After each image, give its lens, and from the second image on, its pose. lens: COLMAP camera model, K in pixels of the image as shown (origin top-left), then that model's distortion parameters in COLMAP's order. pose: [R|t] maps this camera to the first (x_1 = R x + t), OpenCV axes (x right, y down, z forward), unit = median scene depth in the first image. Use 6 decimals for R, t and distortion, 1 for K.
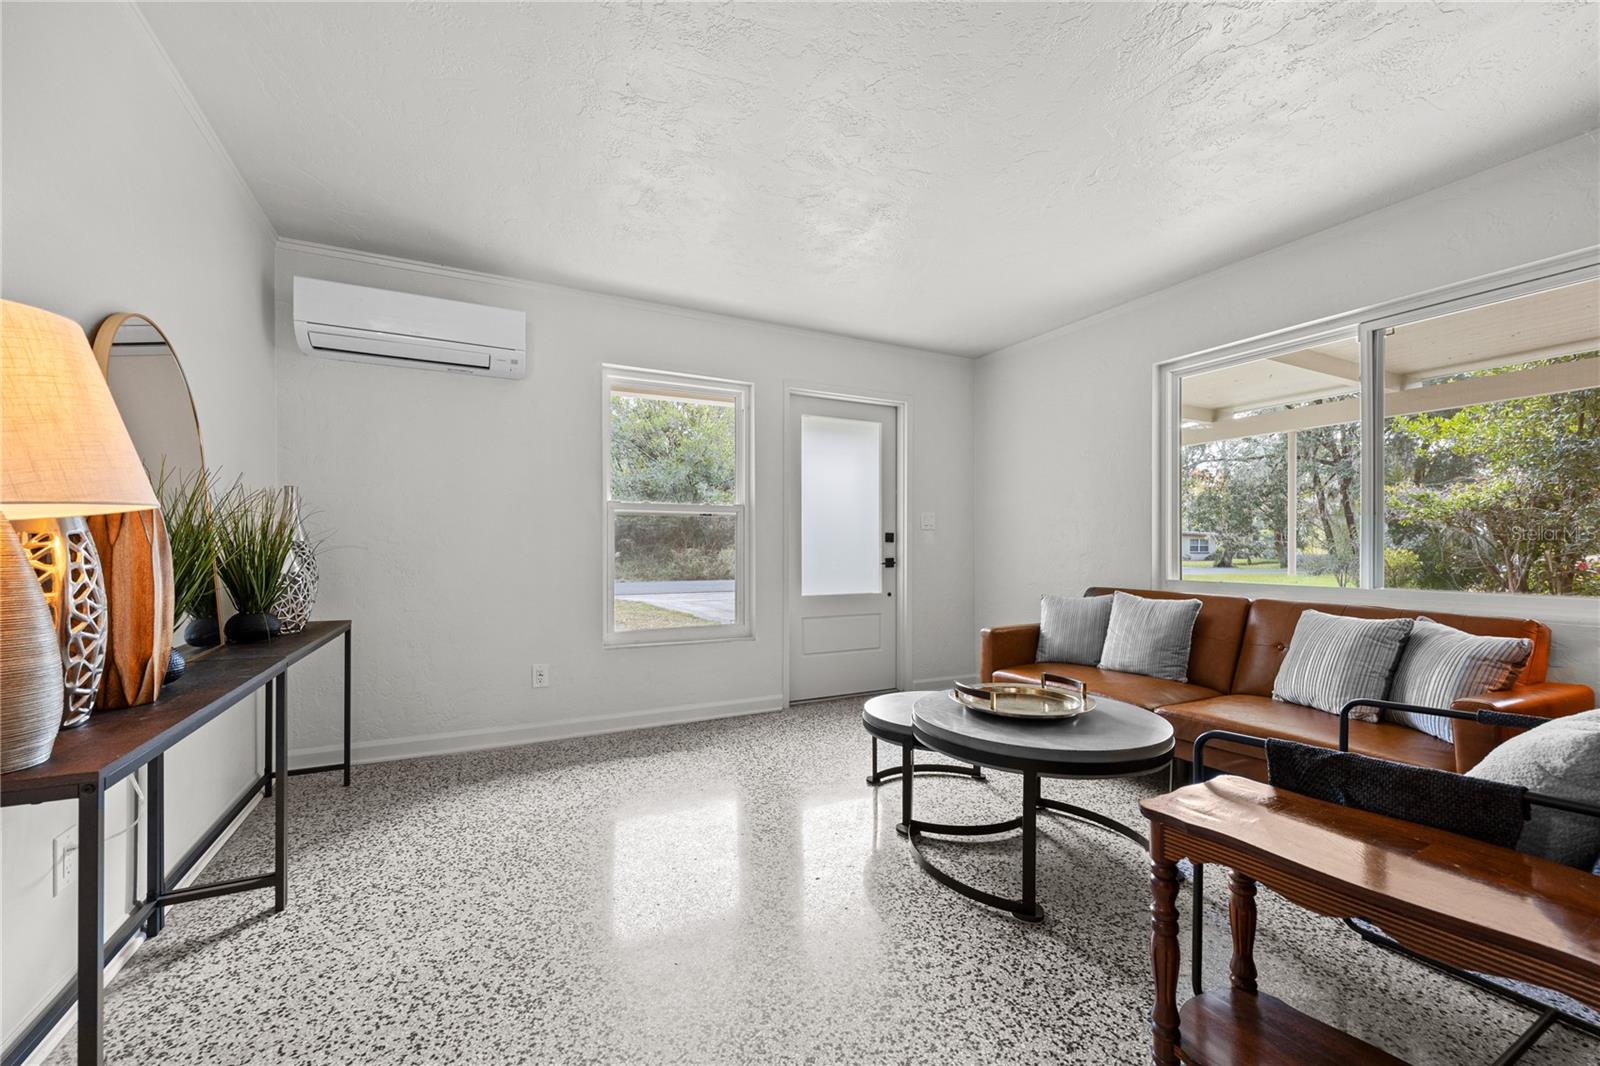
lens RADIAL K [[637.8, 0, 782.9], [0, 637.8, 547.4], [0, 0, 1]] dist [-0.003125, -0.000224]
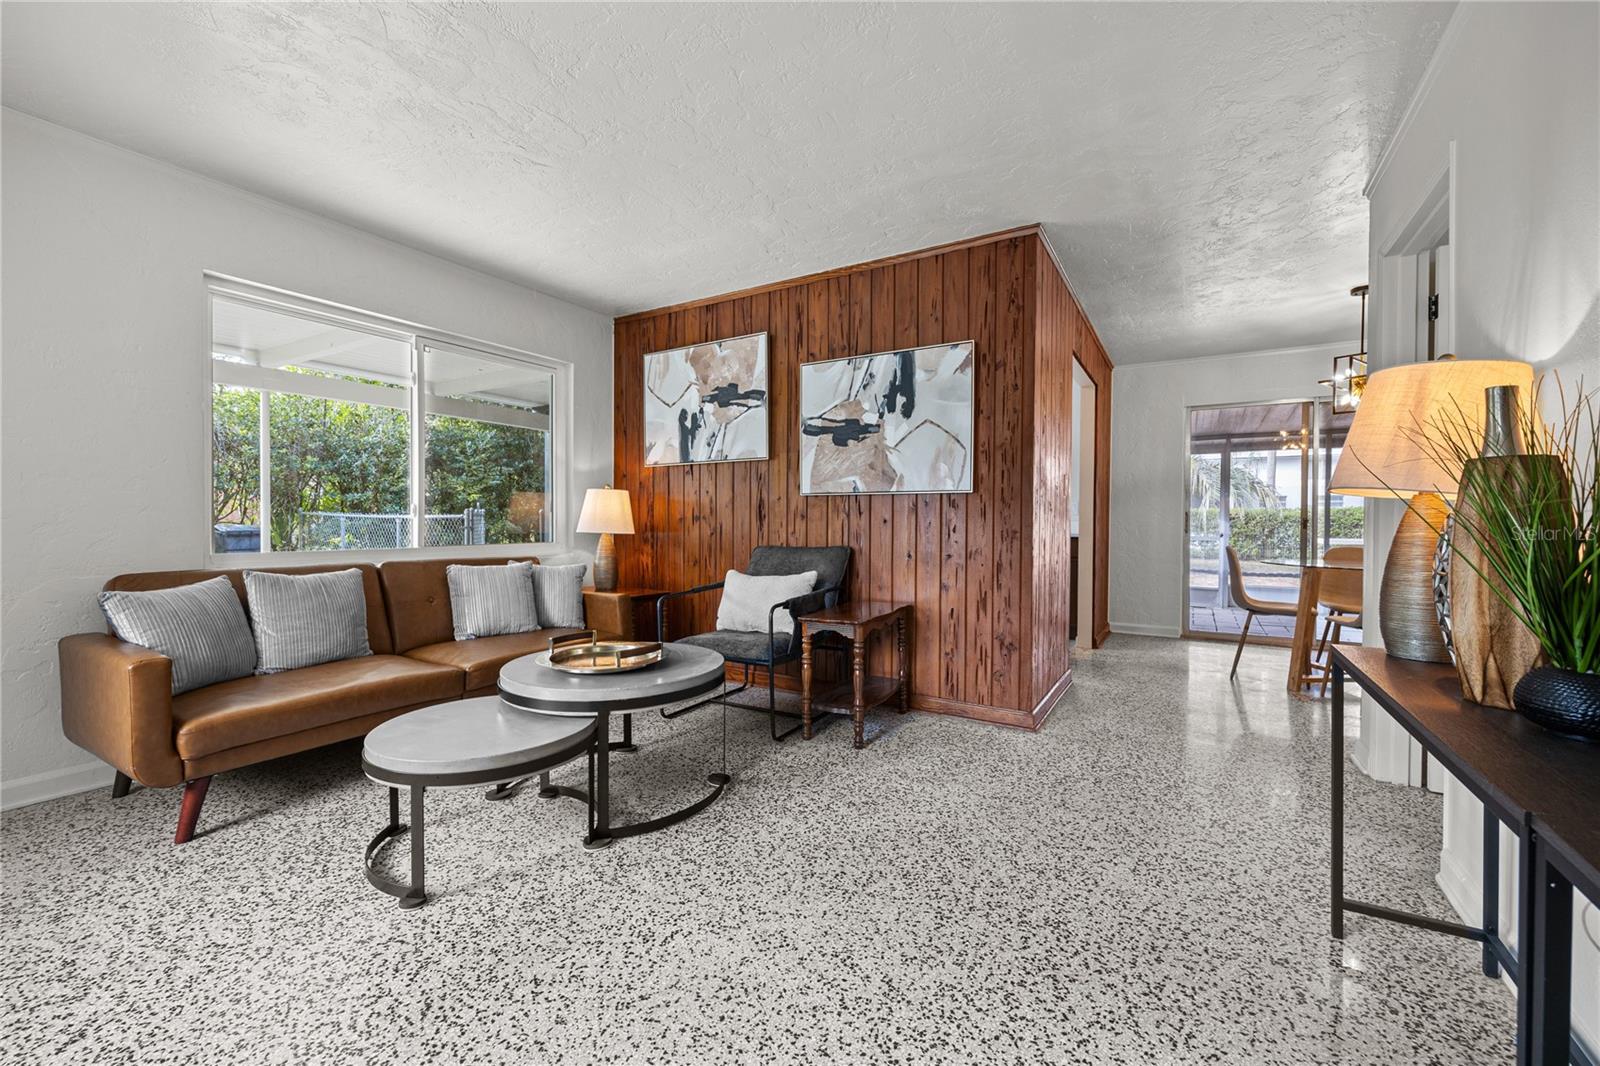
lens RADIAL K [[637.8, 0, 821.2], [0, 637.8, 528.2], [0, 0, 1]] dist [-0.003125, -0.000224]
pose [[-0.557060, -0.014828, 0.830340, -0.956778], [-0.007263, 0.999889, 0.012983, 0.009800], [-0.830441, 0.001202, -0.557106, 1.729711]]
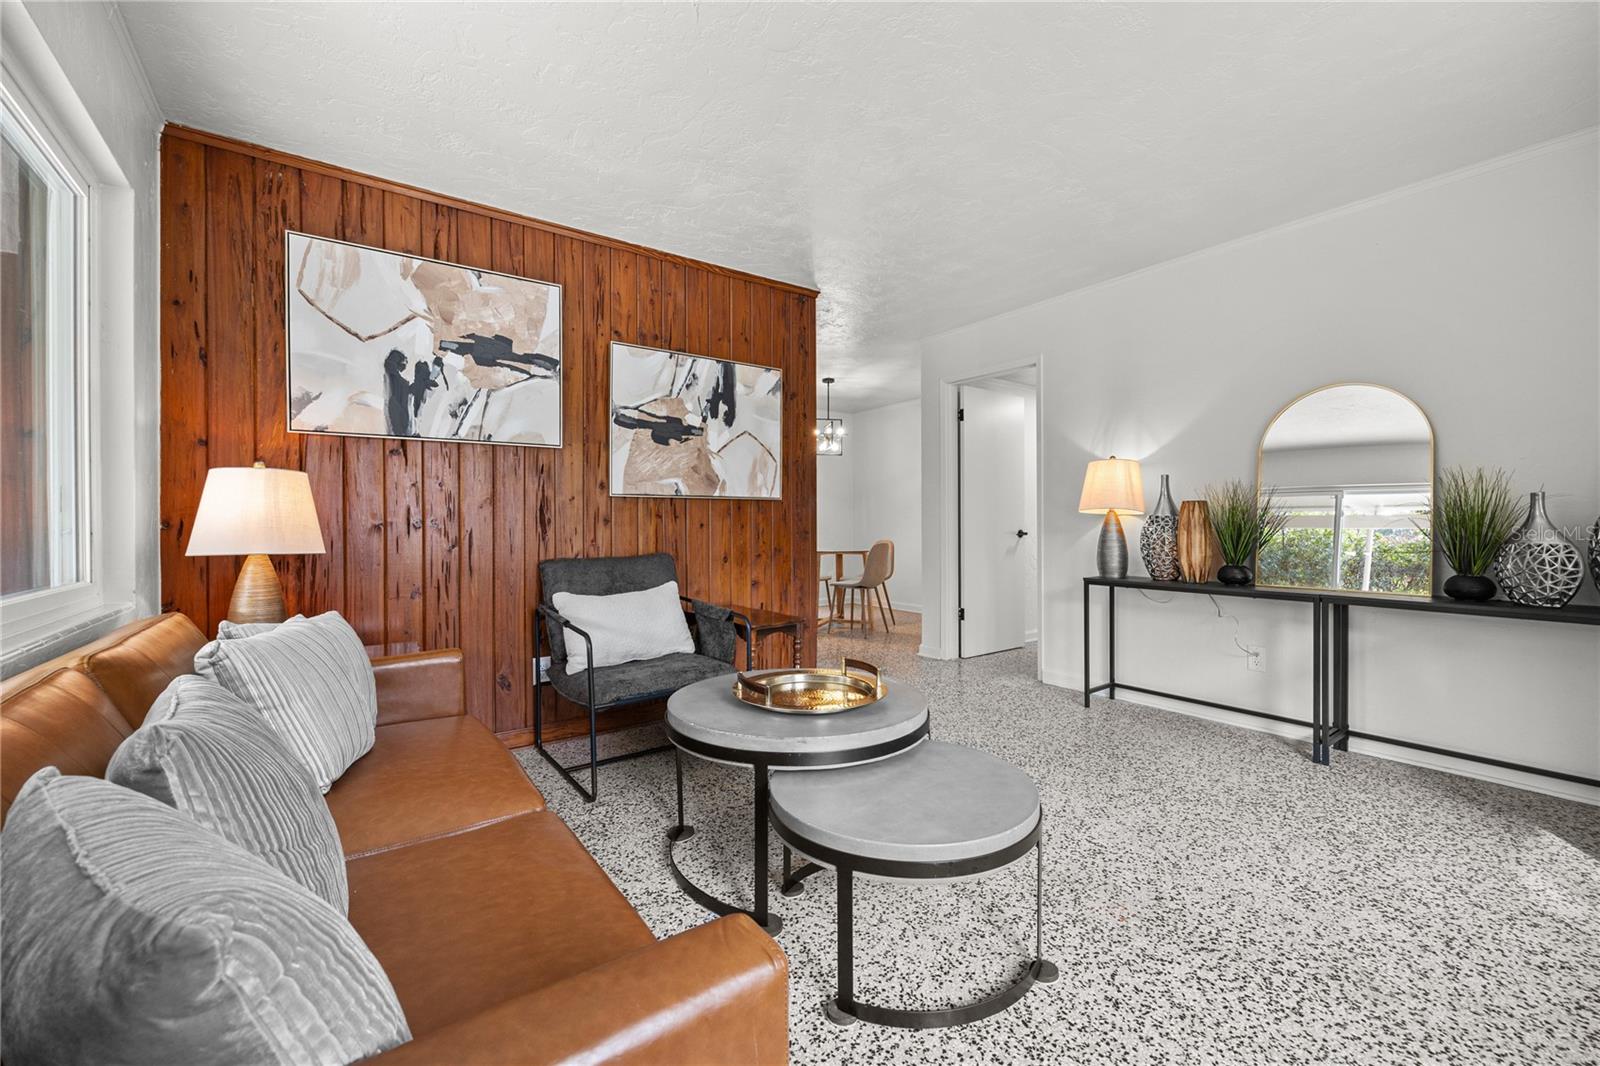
lens RADIAL K [[637.8, 0, 807.0], [0, 637.8, 524.6], [0, 0, 1]] dist [-0.003125, -0.000224]
pose [[-0.984316, 0.003151, -0.176388, 0.710453], [0.003431, 0.999993, -0.001286, 0.013475], [0.176382, -0.001871, -0.984320, 2.505136]]
